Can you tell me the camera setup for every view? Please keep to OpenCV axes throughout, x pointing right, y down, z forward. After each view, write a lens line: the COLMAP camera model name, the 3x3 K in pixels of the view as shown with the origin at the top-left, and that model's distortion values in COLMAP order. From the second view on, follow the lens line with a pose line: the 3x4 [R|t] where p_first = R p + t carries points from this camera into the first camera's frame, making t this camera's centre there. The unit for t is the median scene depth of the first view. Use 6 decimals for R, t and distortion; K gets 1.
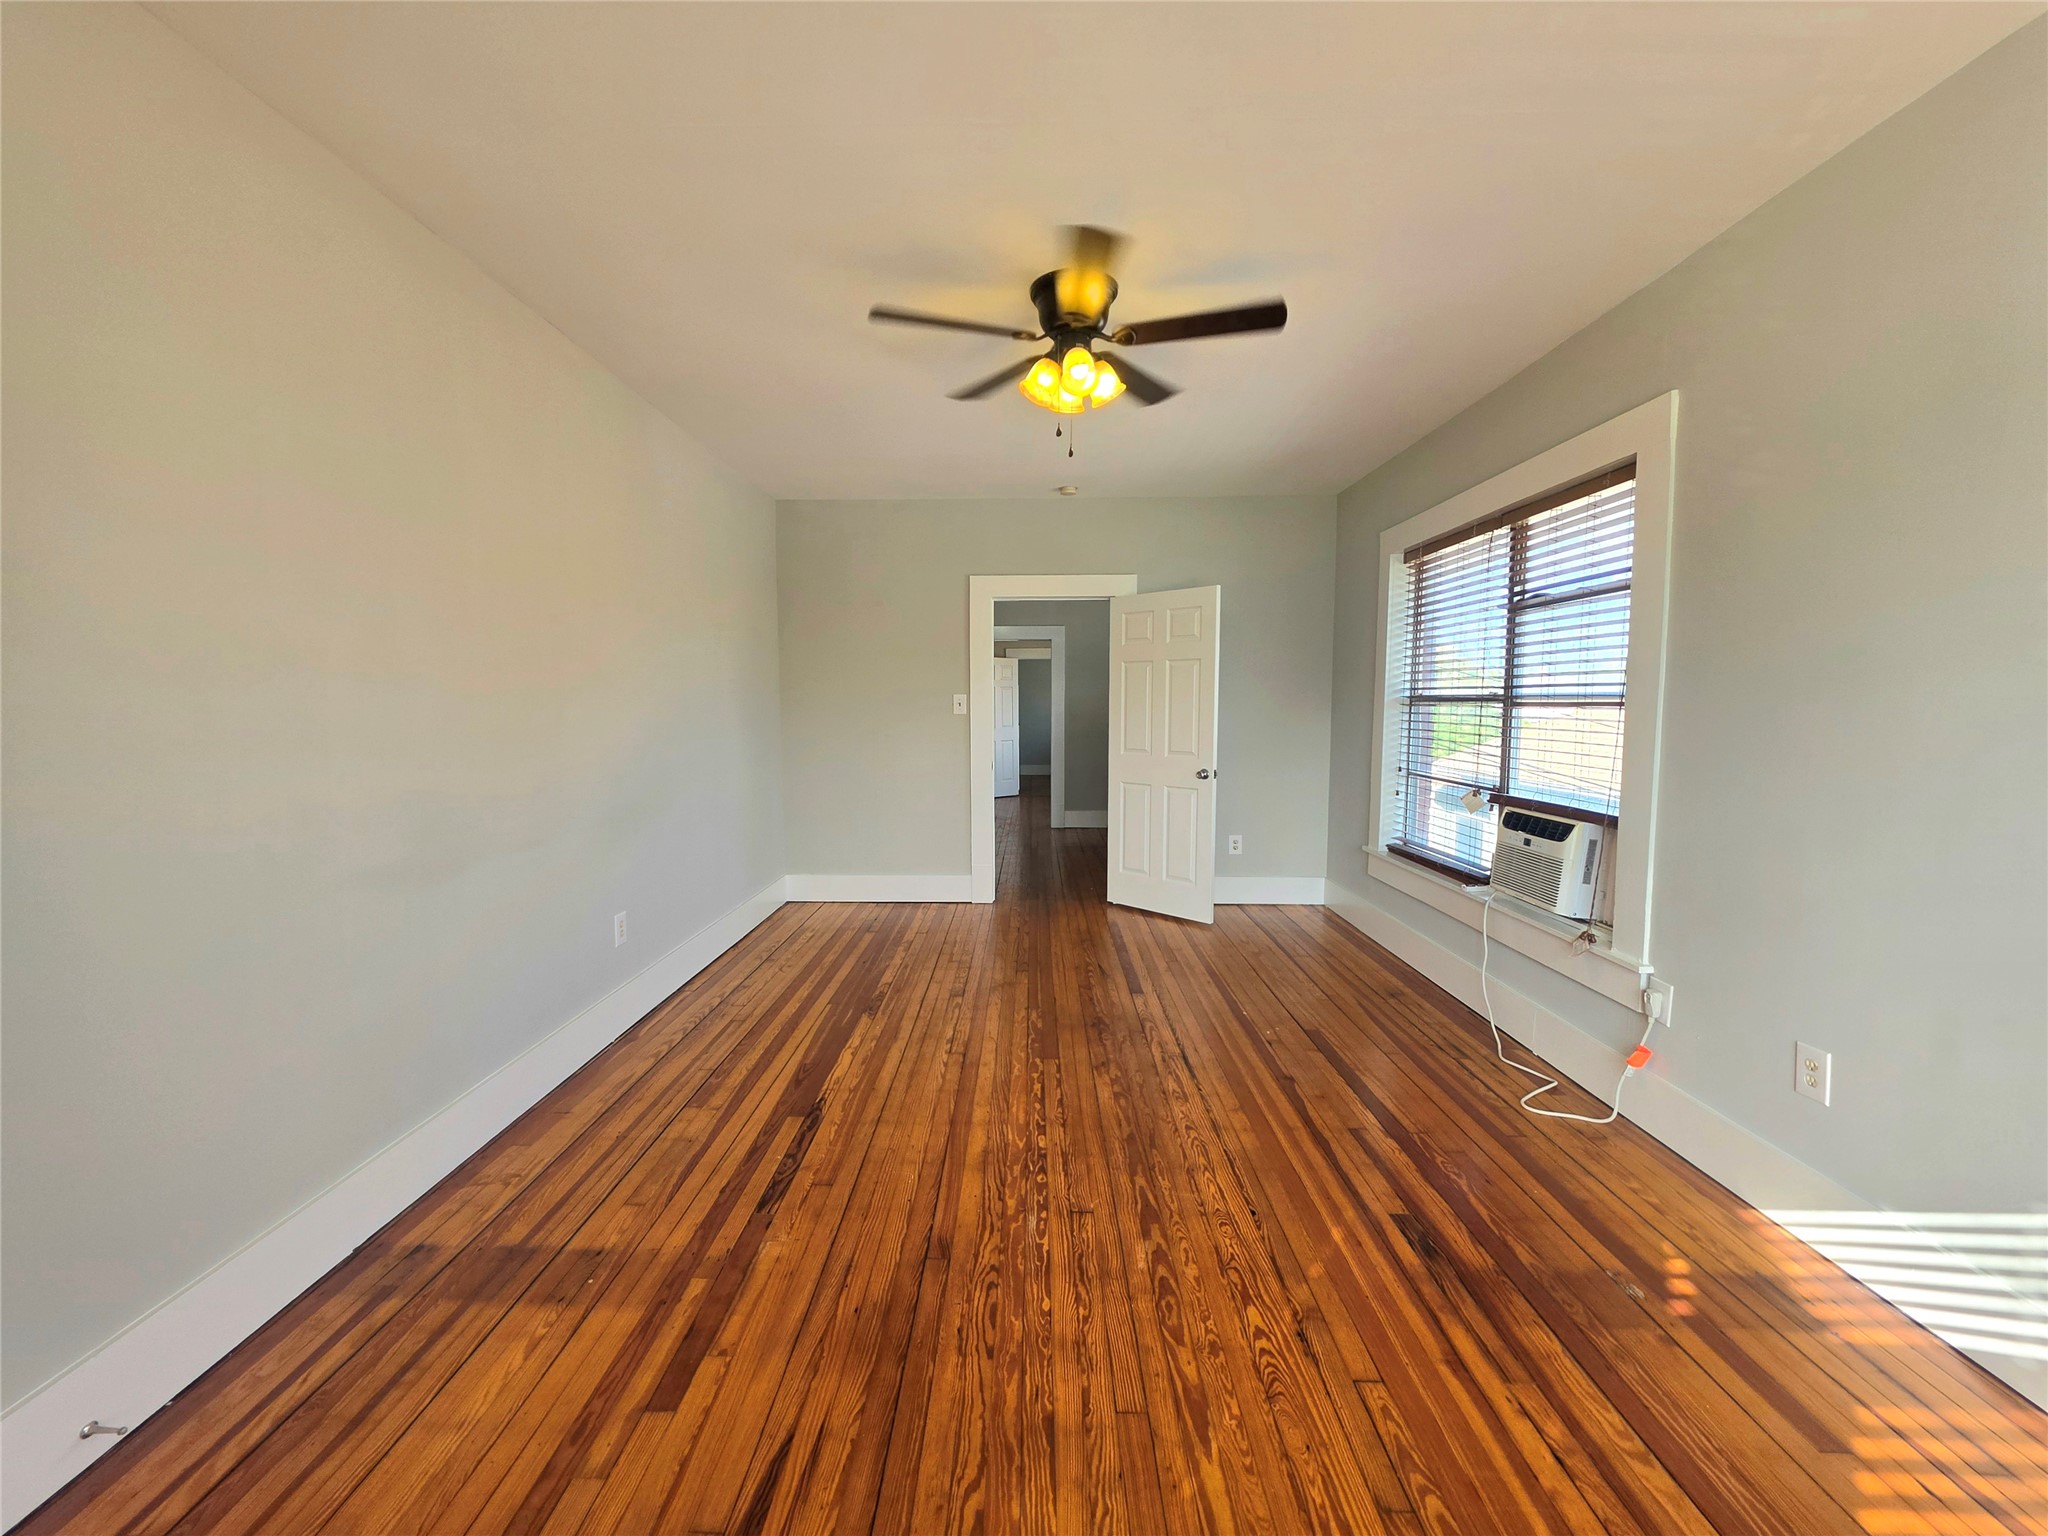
lens RADIAL K [[824.1, 0, 1019.0], [0, 824.1, 766.1], [0, 0, 1]] dist [-0.001188, 0.000121]
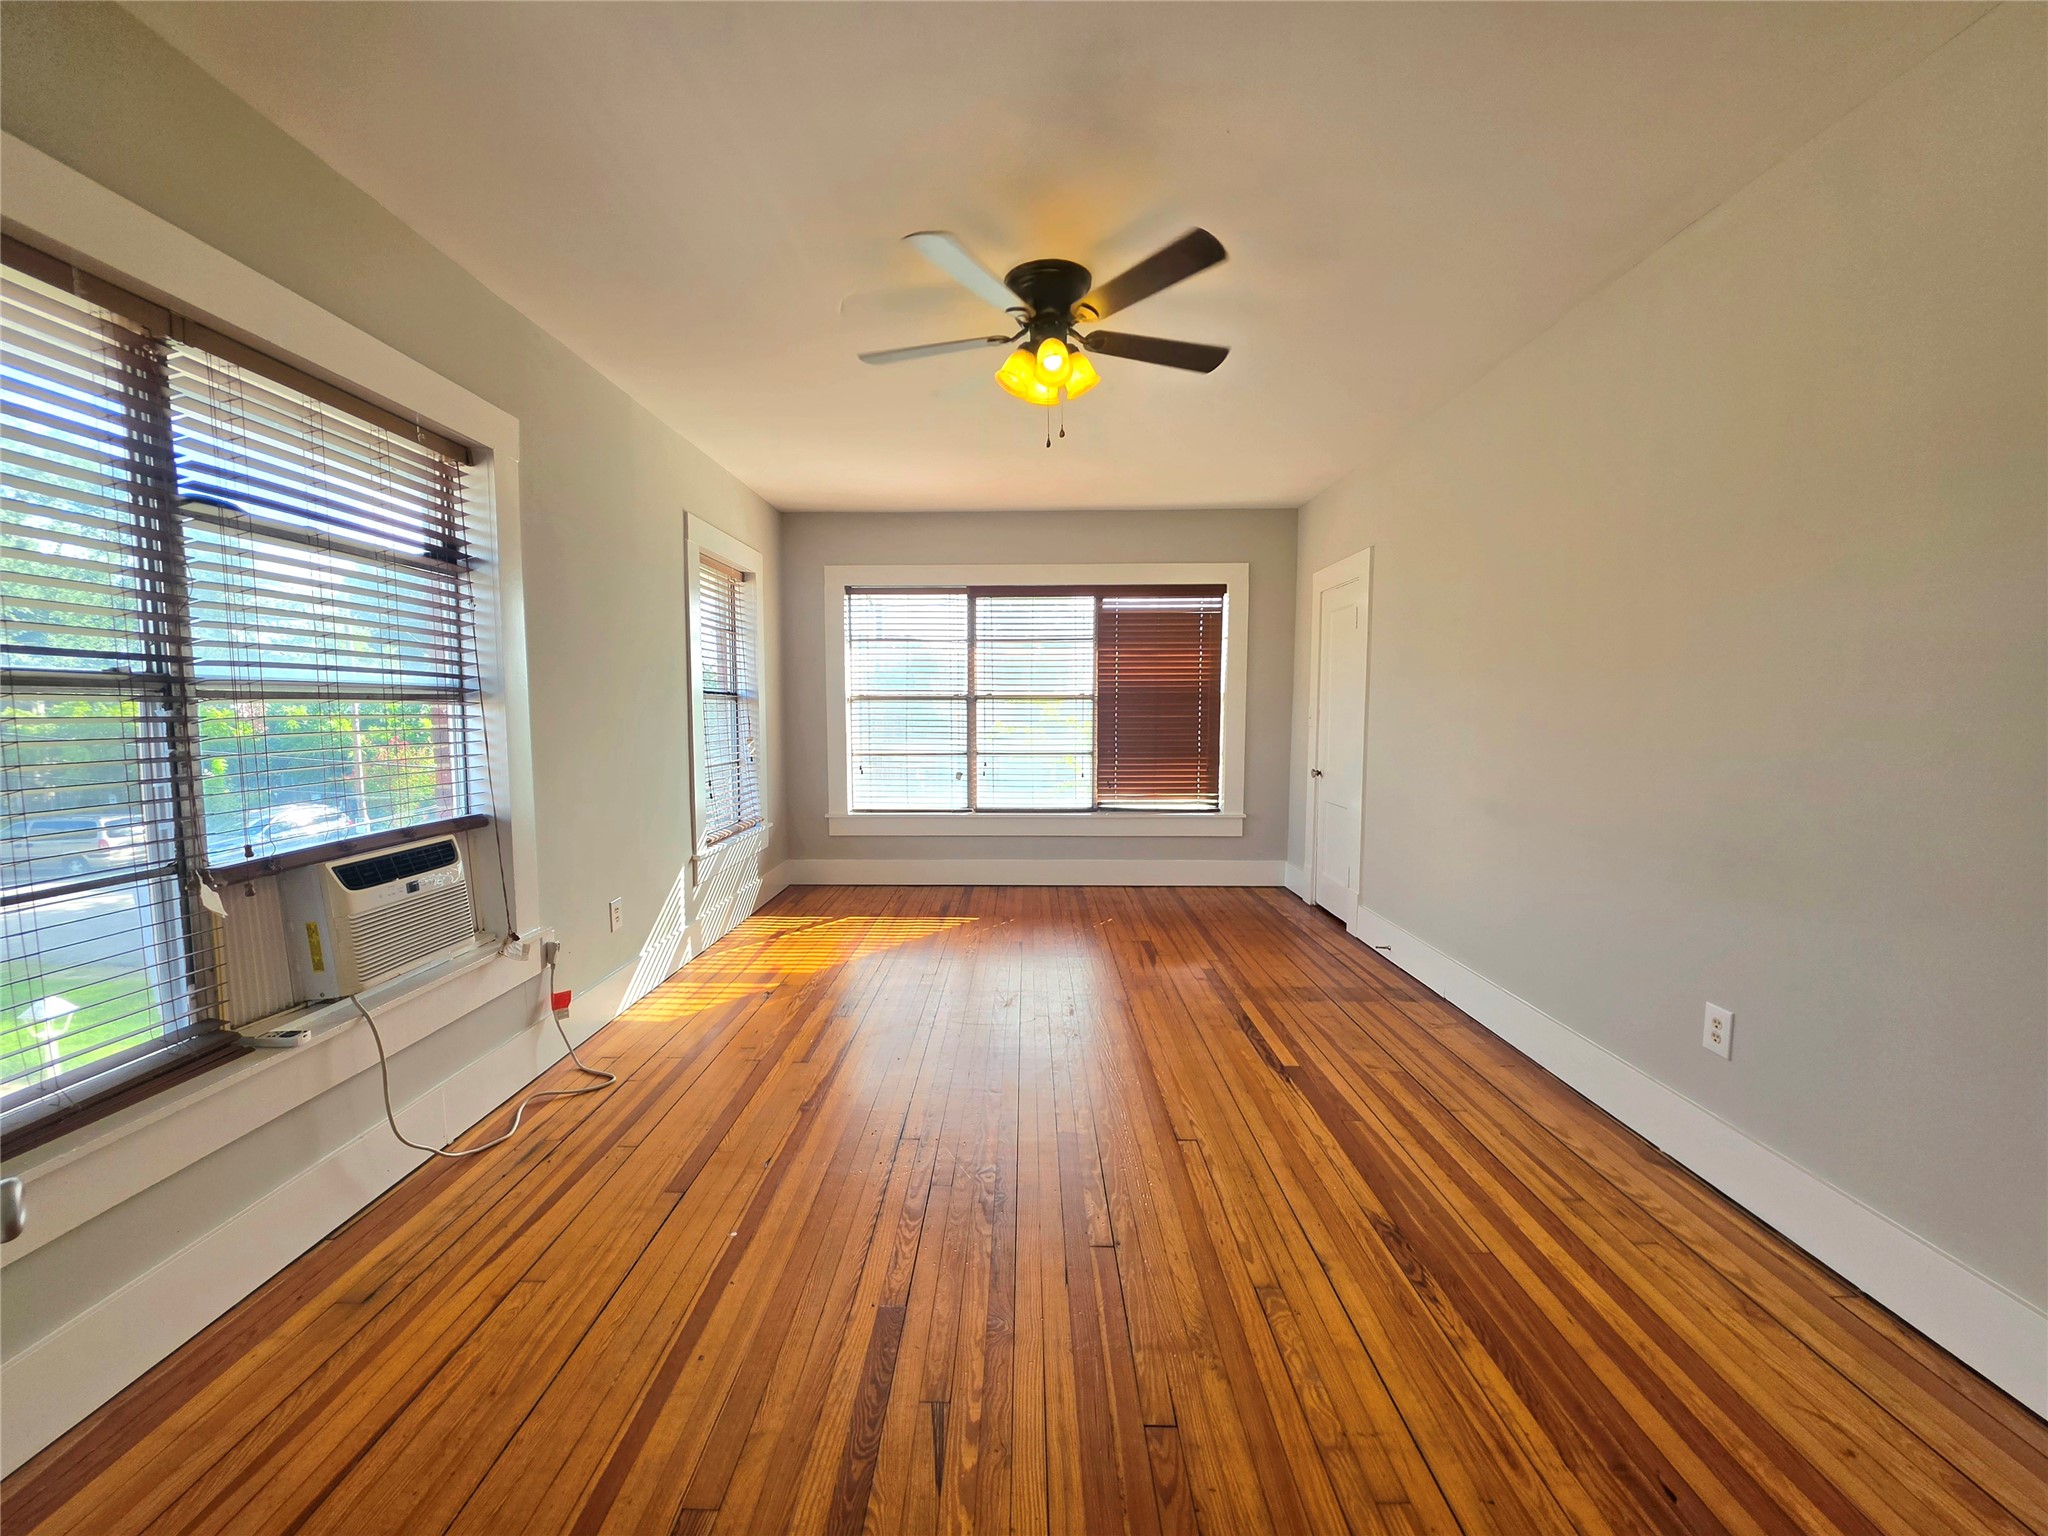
lens RADIAL K [[824.1, 0, 1022.0], [0, 824.1, 772.9], [0, 0, 1]] dist [-0.001188, 0.000121]
pose [[-0.999923, 0.004081, -0.011708, 0.093775], [0.002172, 0.987329, 0.158672, -0.126123], [0.012208, 0.158634, -0.987262, 1.794442]]
